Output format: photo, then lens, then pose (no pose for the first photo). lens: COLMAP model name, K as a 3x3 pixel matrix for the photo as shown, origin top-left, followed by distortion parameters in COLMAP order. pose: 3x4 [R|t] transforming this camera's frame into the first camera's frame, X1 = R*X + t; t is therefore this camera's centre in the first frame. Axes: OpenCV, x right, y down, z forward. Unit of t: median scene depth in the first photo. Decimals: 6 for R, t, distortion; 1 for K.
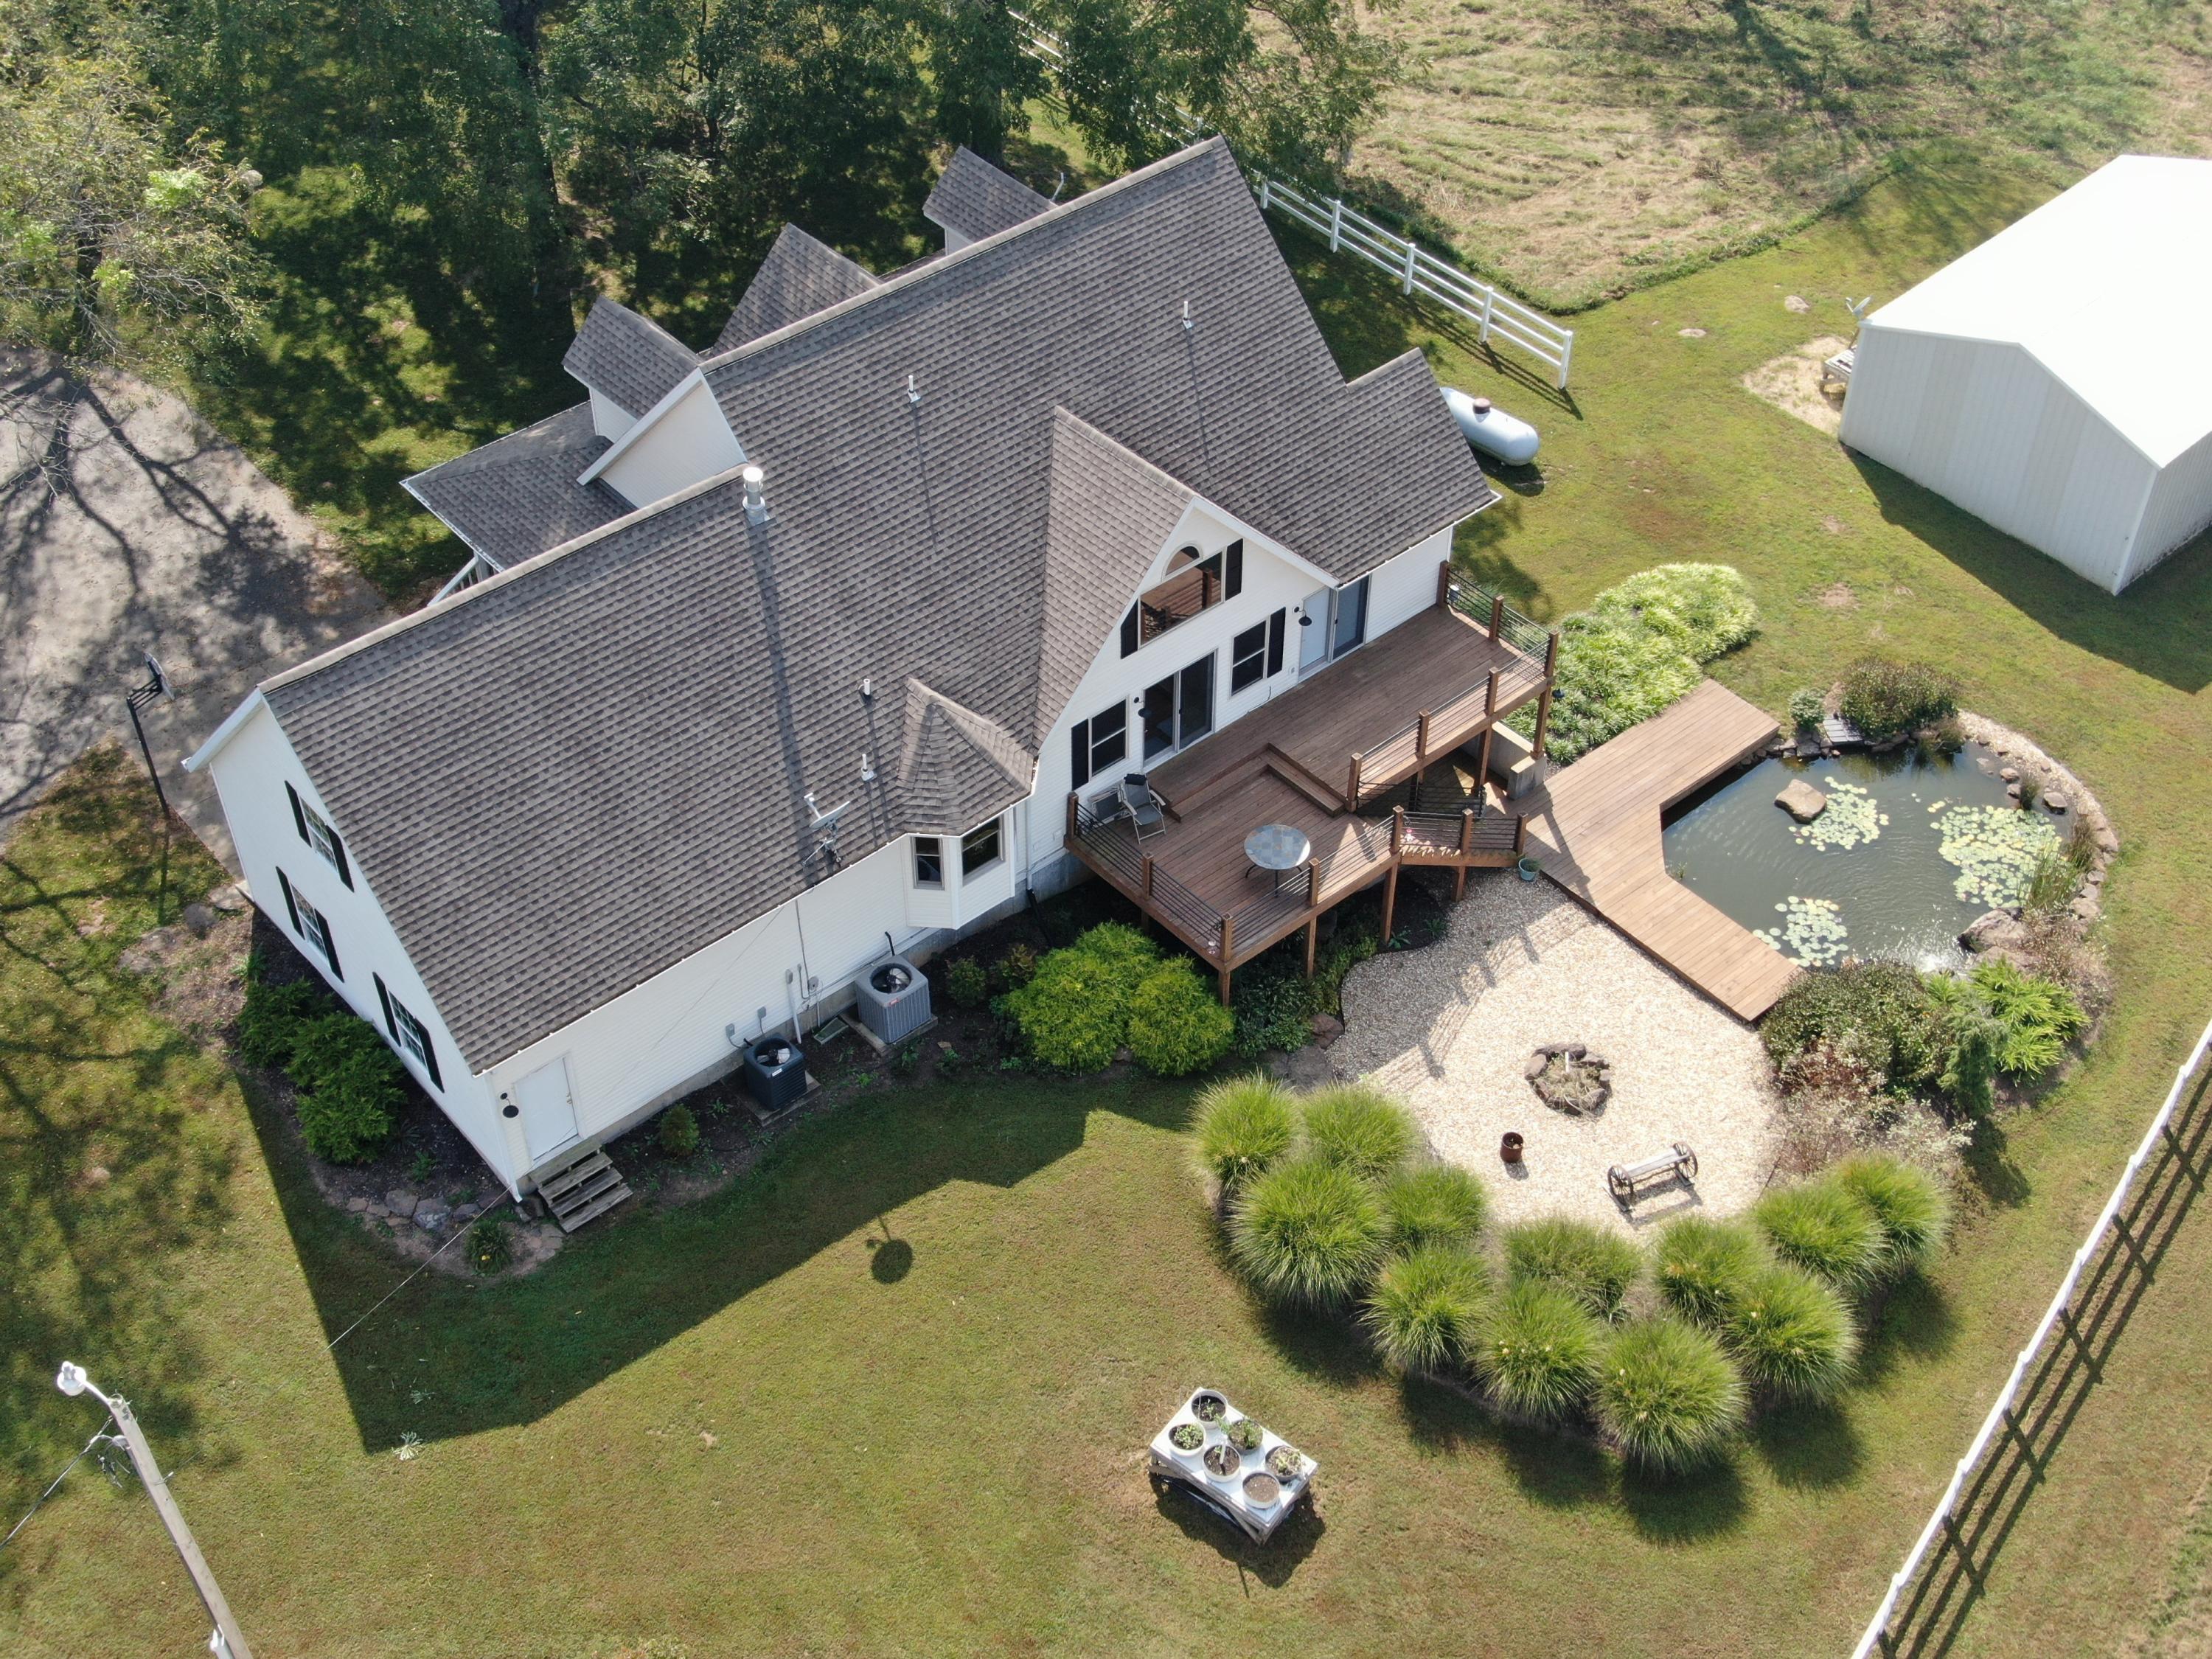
lens RADIAL K [[2669.3, 0, 1106.0], [0, 2669.3, 829.5], [0, 0, 1]] dist [0.096309, -0.344048]
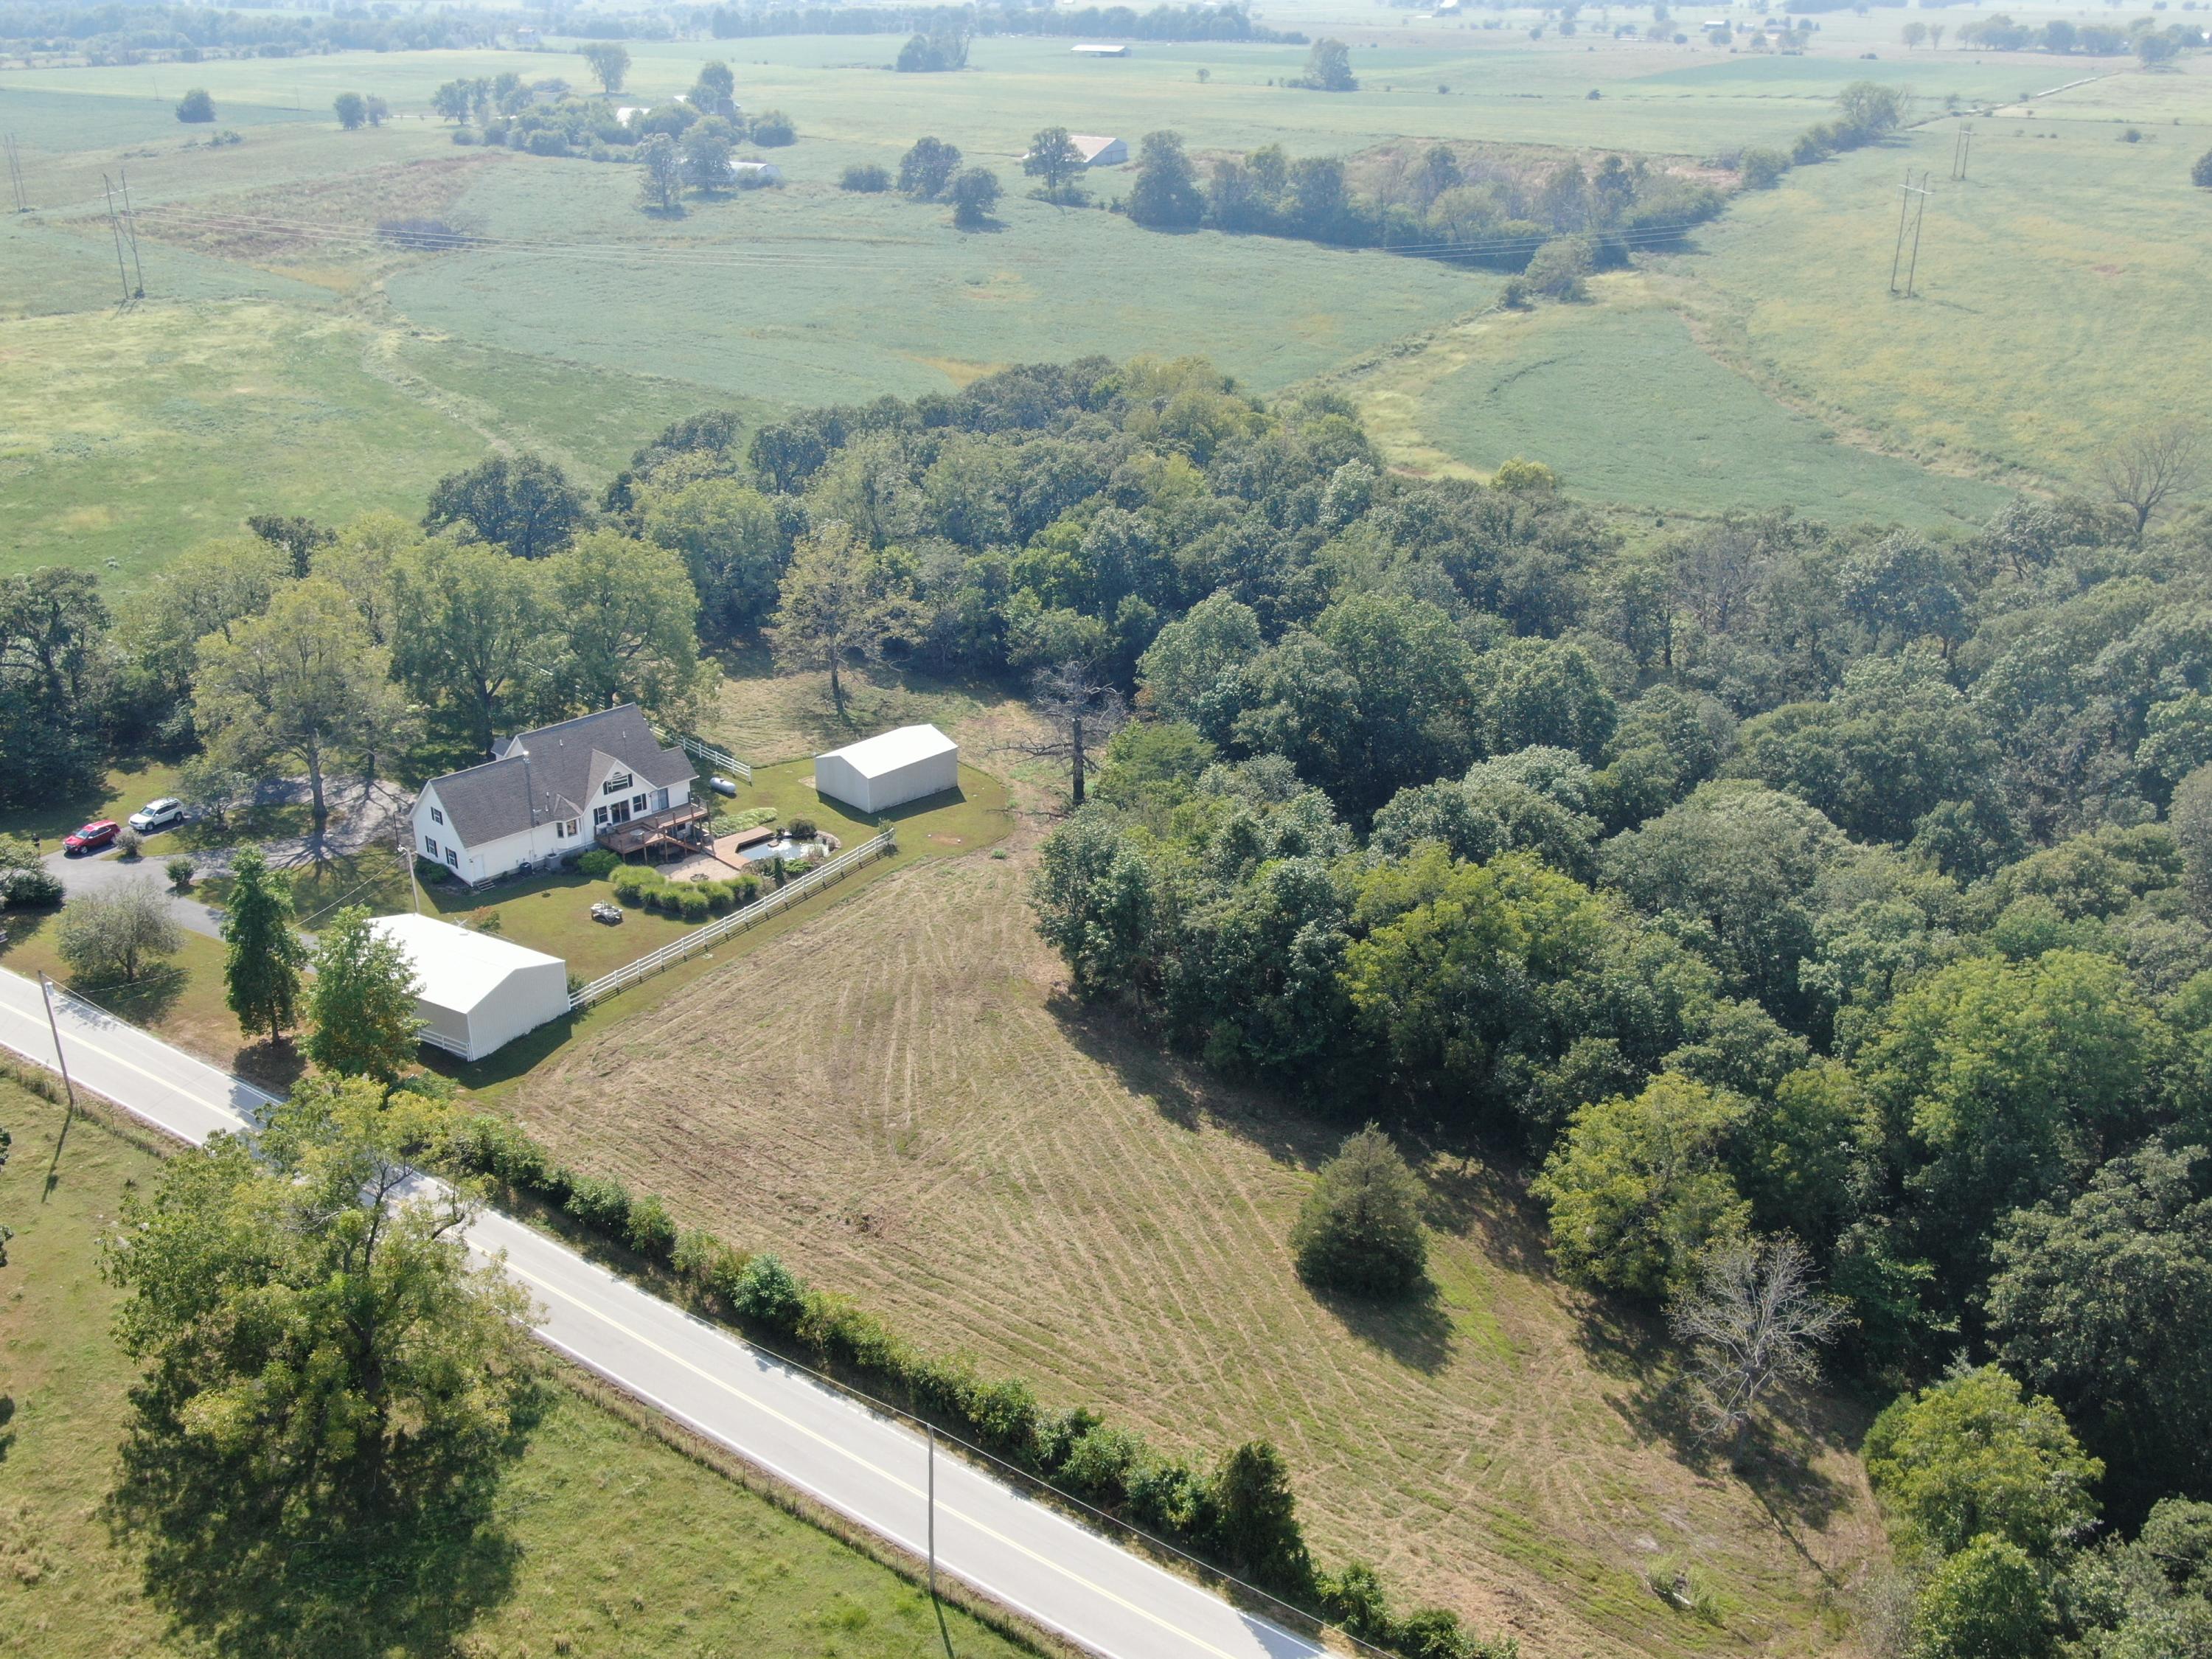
lens RADIAL K [[2136.6, 0, 1106.0], [0, 2136.6, 829.5], [0, 0, 1]] dist [0.010809, 0.005280]
pose [[0.997125, -0.029278, 0.069884, 0.612817], [0.051415, 0.938930, -0.340246, 1.300843], [-0.055655, 0.342861, 0.937736, -2.544236]]
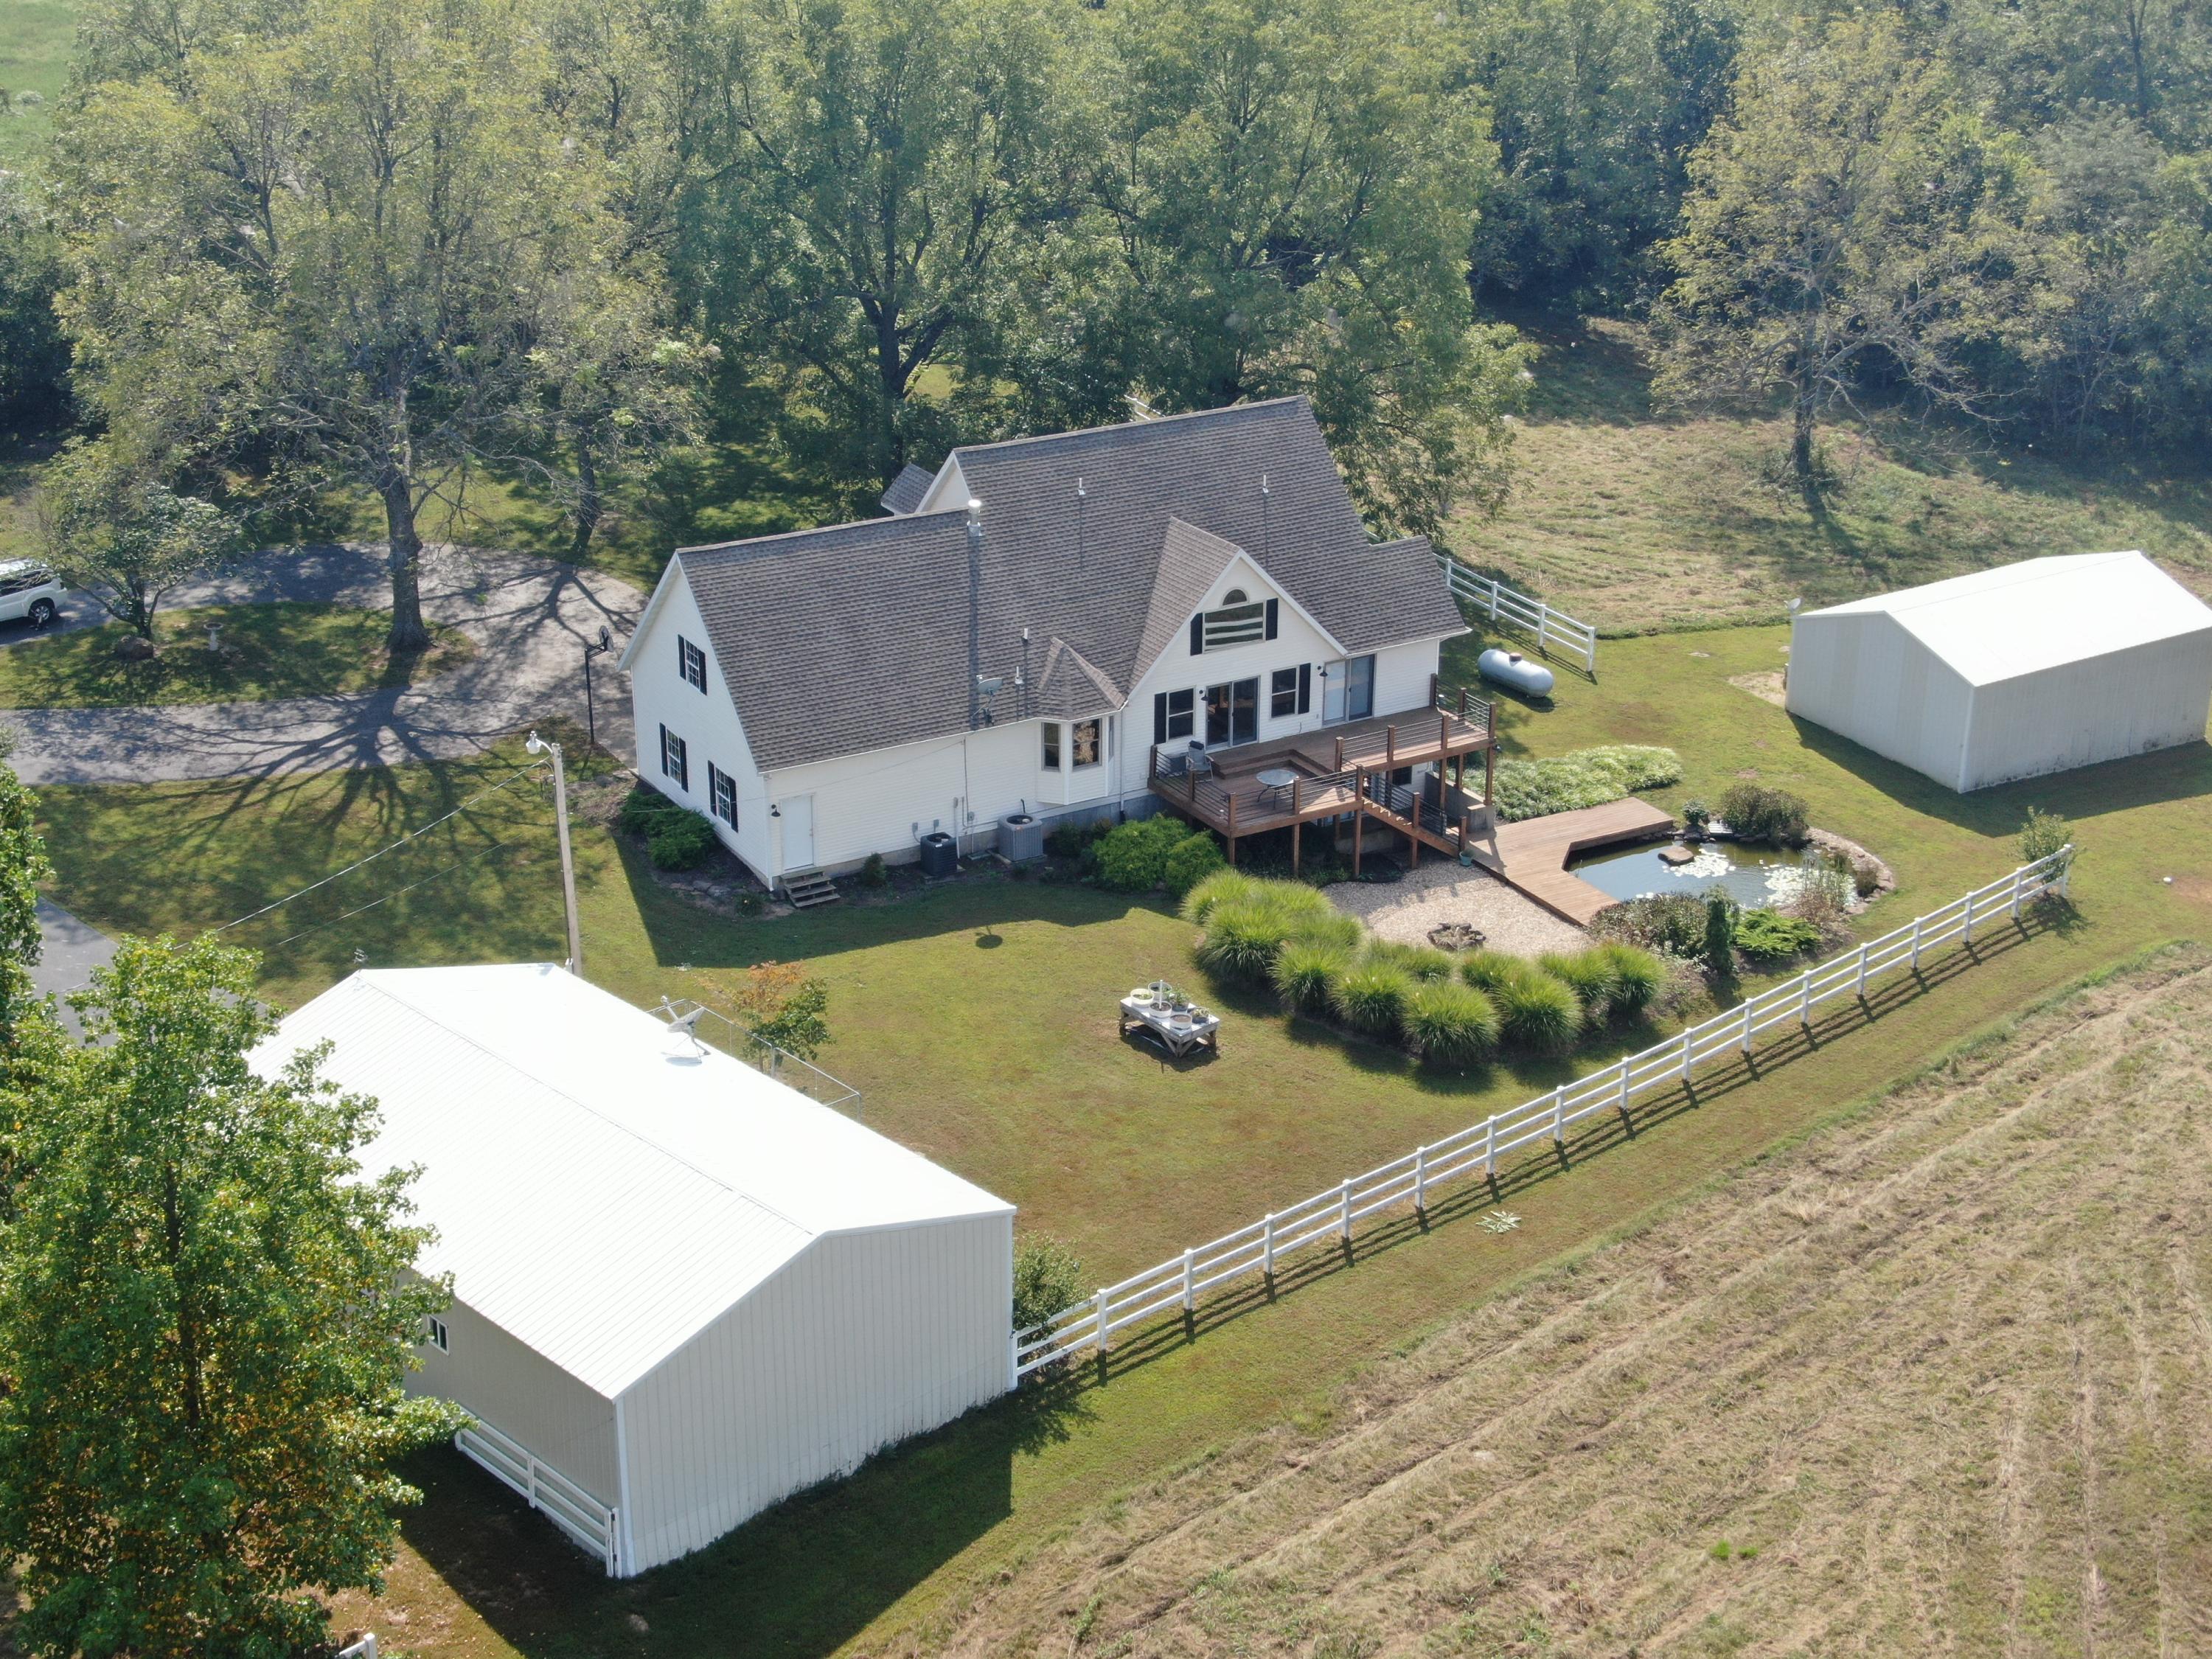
lens RADIAL K [[3176.1, 0, 1106.0], [0, 3176.1, 829.5], [0, 0, 1]] dist [0.384747, -2.257079]
pose [[0.983652, 0.072551, -0.164817, 0.264736], [-0.125238, 0.933277, -0.336615, 0.649566], [0.129398, 0.351754, 0.927106, -0.695397]]
